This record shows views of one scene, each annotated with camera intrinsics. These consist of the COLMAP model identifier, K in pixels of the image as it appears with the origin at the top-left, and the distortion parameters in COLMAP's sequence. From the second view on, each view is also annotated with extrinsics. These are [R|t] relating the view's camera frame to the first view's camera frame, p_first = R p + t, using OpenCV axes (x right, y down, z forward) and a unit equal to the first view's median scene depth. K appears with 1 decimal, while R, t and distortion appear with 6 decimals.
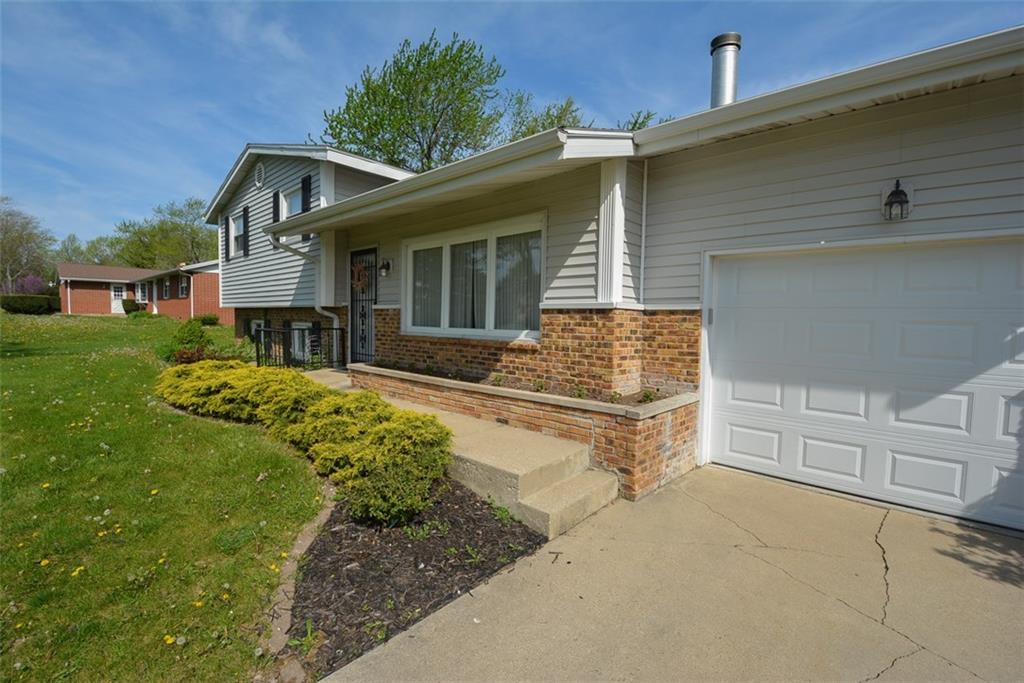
lens RADIAL K [[448.7, 0, 507.4], [0, 448.7, 342.5], [0, 0, 1]] dist [0.016545, -0.024436]
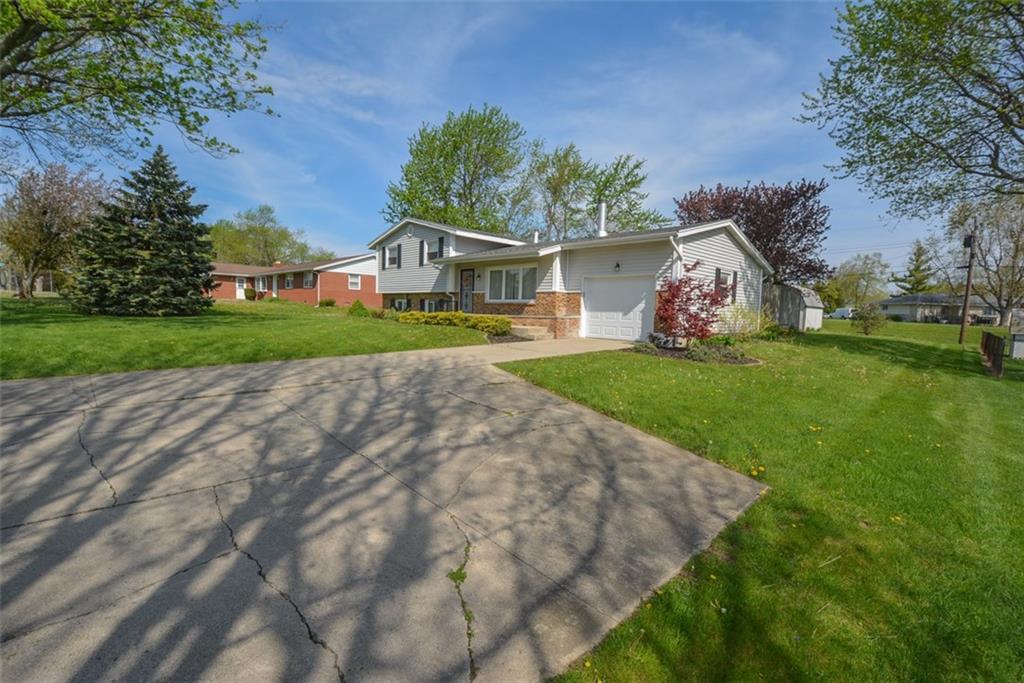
lens RADIAL K [[448.7, 0, 507.4], [0, 448.7, 342.5], [0, 0, 1]] dist [0.016545, -0.024436]
pose [[0.999279, 0.009982, -0.036618, -0.010454], [-0.009316, 0.999789, 0.018307, 0.181688], [0.036793, -0.017953, 0.999162, -1.775431]]
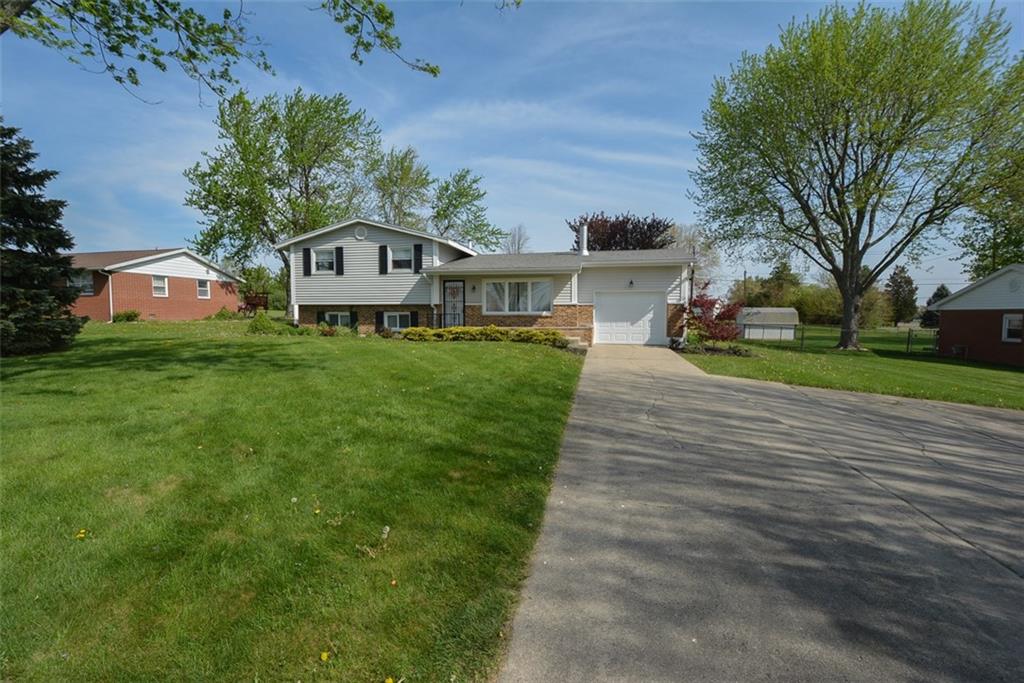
lens RADIAL K [[448.7, 0, 507.4], [0, 448.7, 342.5], [0, 0, 1]] dist [0.016545, -0.024436]
pose [[0.849387, -0.051711, 0.525231, -1.630477], [0.043580, 0.998662, 0.027847, 0.081942], [-0.525968, -0.000763, 0.850504, -1.396428]]
